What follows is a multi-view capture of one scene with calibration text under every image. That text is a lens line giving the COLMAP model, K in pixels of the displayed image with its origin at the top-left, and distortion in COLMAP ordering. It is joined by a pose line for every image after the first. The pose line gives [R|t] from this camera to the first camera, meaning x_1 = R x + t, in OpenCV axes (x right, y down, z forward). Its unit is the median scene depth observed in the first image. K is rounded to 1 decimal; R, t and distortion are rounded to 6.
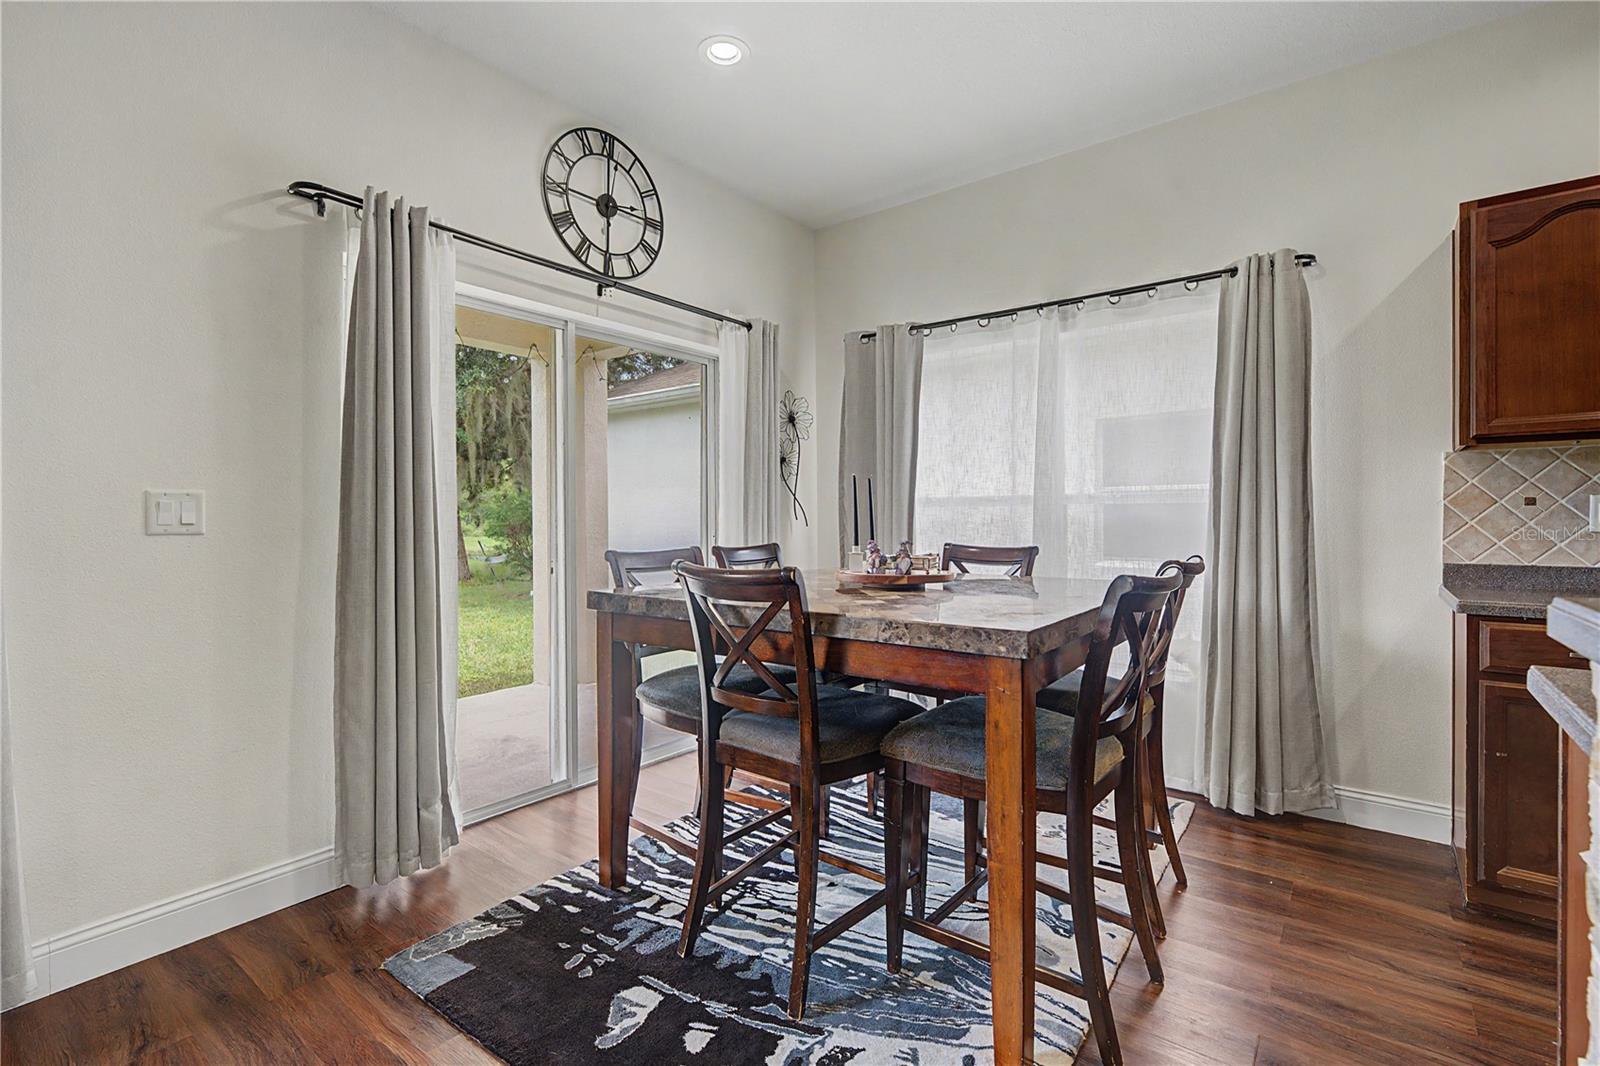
lens RADIAL K [[725.6, 0, 794.7], [0, 725.6, 524.4], [0, 0, 1]] dist [0.000431, 0.000094]
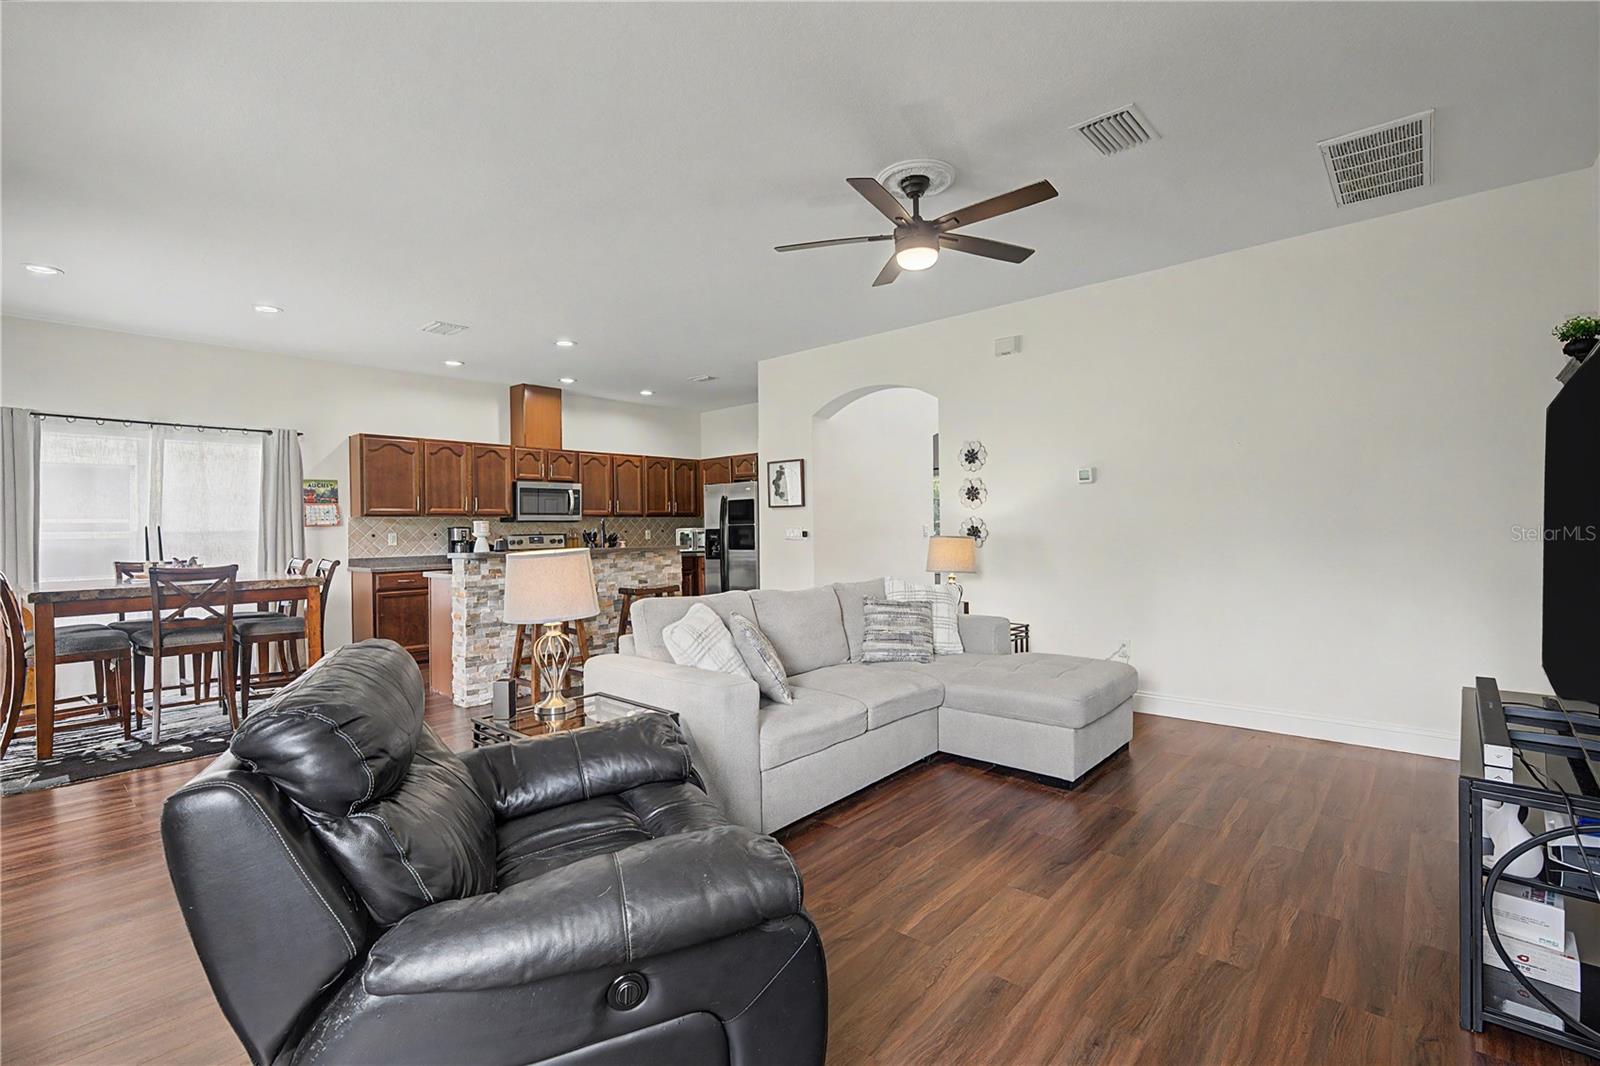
lens RADIAL K [[721.0, 0, 797.7], [0, 721.0, 525.0], [0, 0, 1]] dist [0.000624, 0.000057]
pose [[0.066780, 0.004798, 0.997756, -1.802978], [0.022034, 0.999737, -0.006282, -0.019061], [-0.997524, 0.022404, 0.066657, -0.912659]]
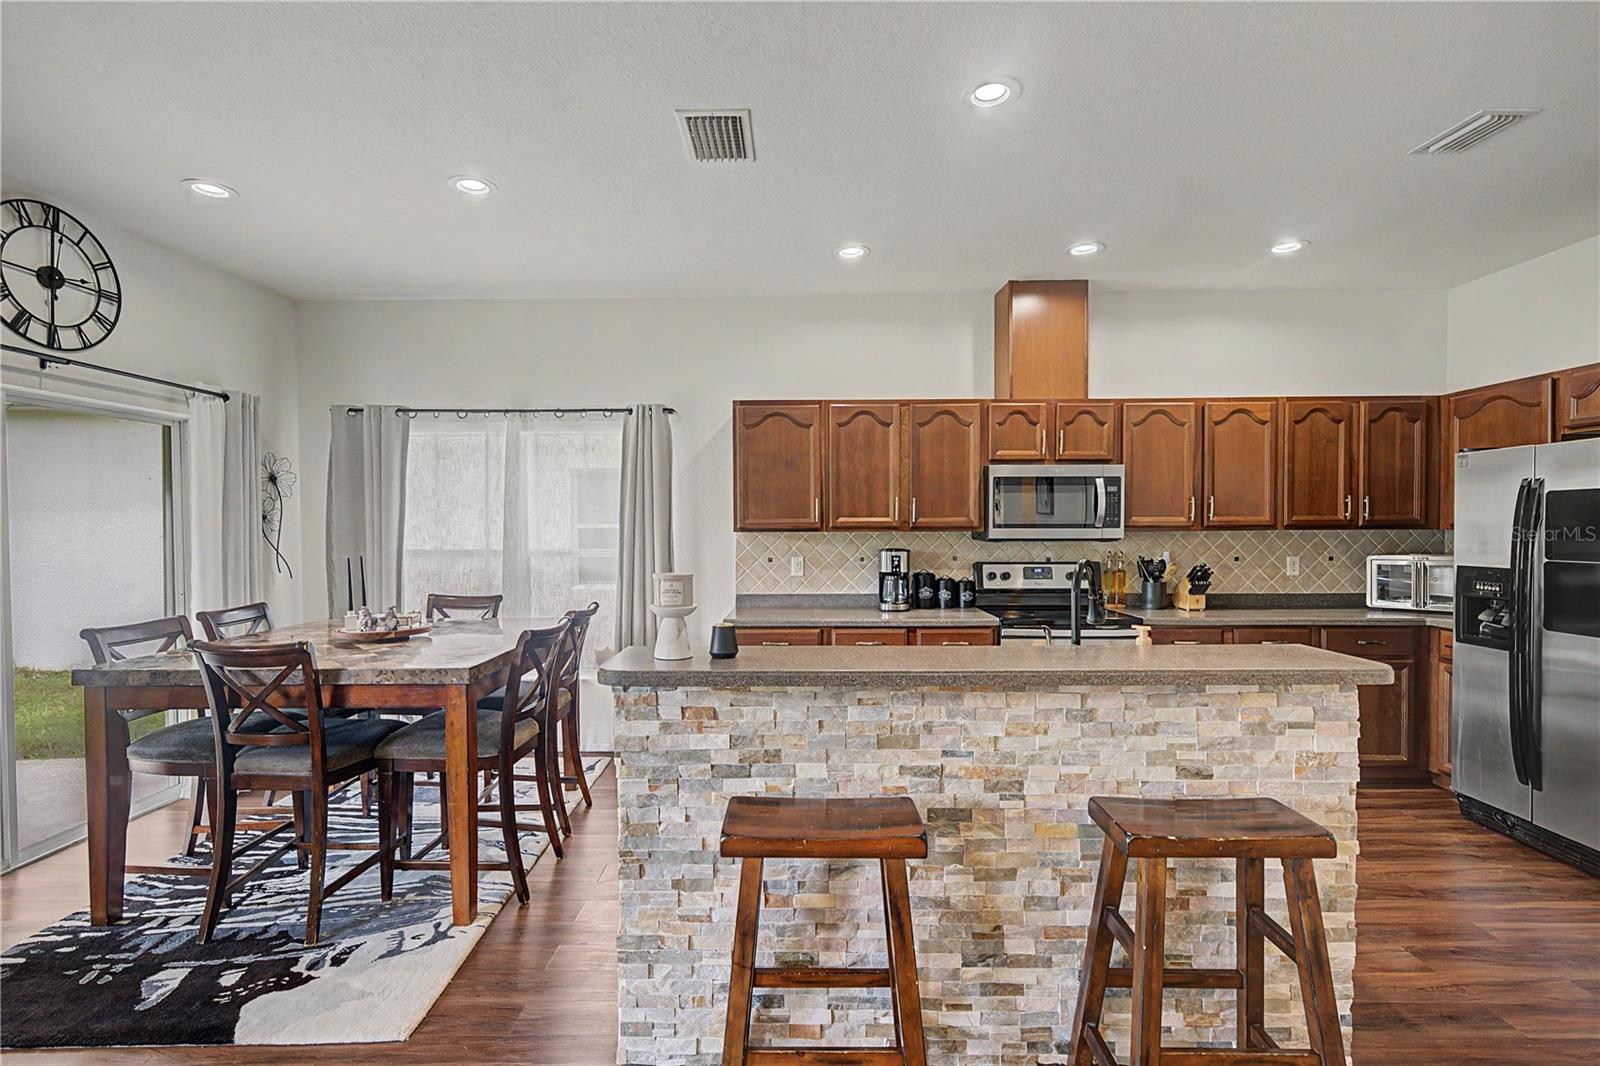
lens RADIAL K [[726.7, 0, 795.8], [0, 726.7, 537.8], [0, 0, 1]] dist [0.001258, -0.000260]
pose [[0.795277, -0.012293, 0.606122, -0.071906], [0.006176, 0.999907, 0.012176, -0.114136], [-0.606215, -0.005940, 0.795279, -0.545838]]
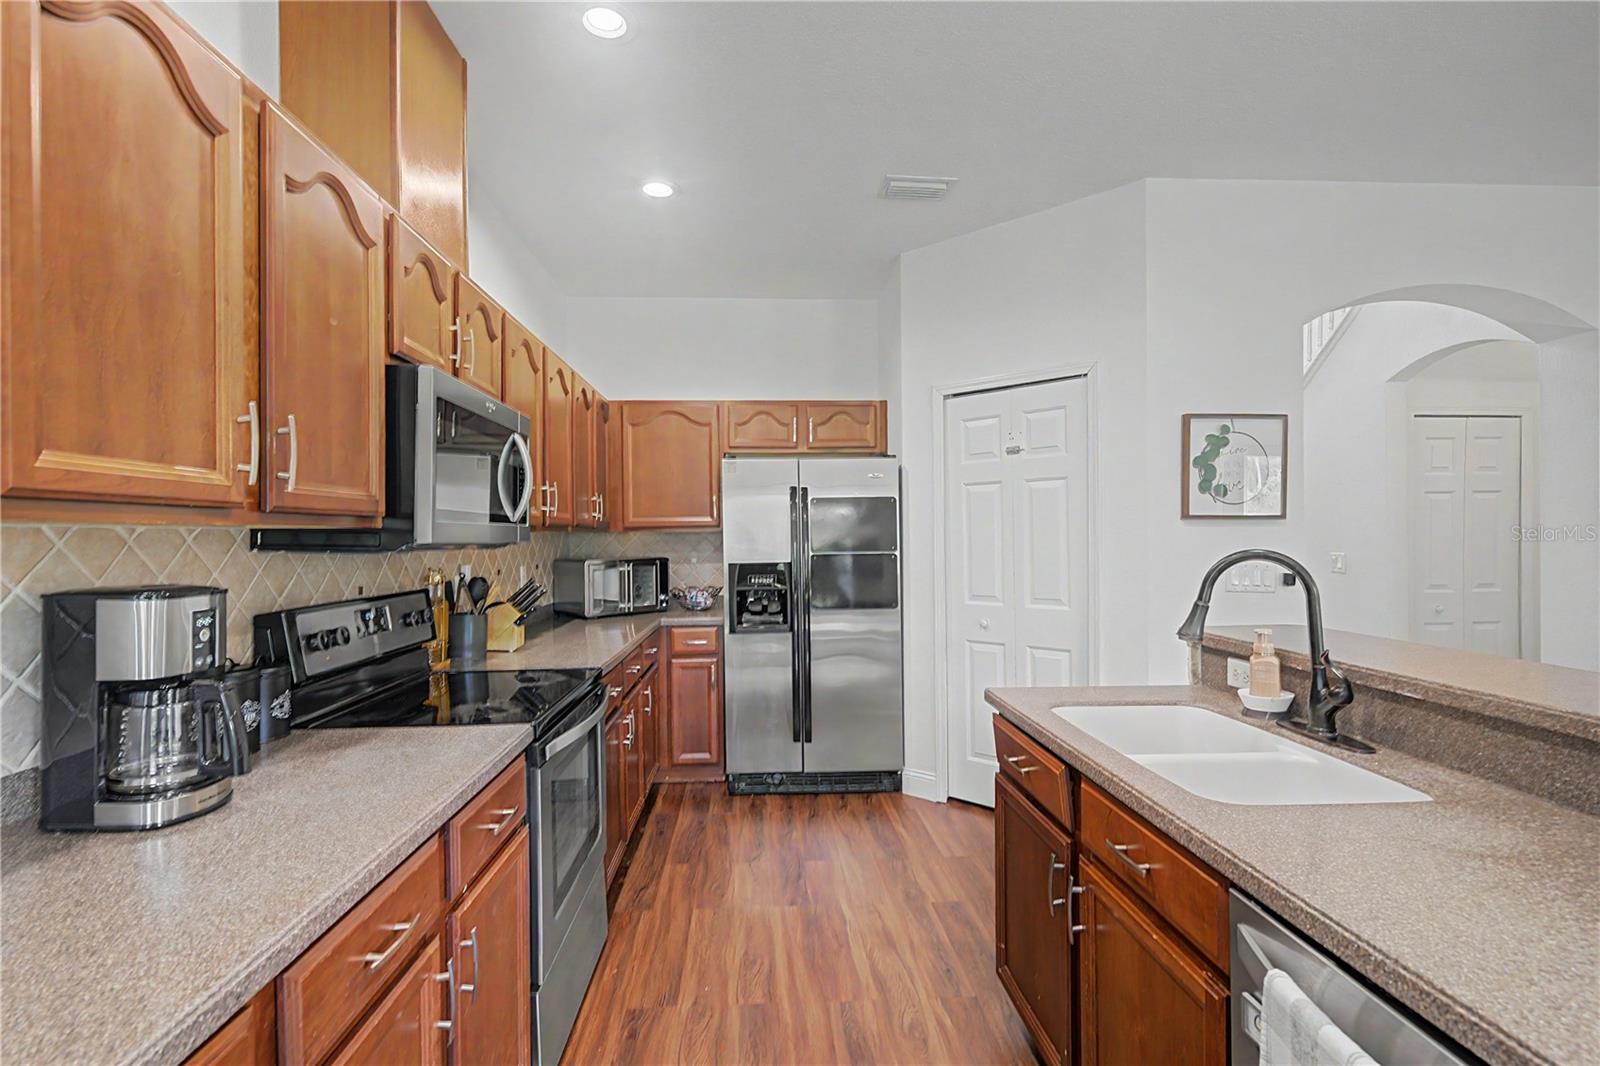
lens RADIAL K [[745.1, 0, 794.2], [0, 745.1, 537.1], [0, 0, 1]] dist [-0.000038, -0.000003]
pose [[-0.655489, 0.005957, 0.755181, 0.566963], [0.013478, 0.999902, 0.003812, -0.092832], [-0.755085, 0.012677, -0.655505, 0.772351]]
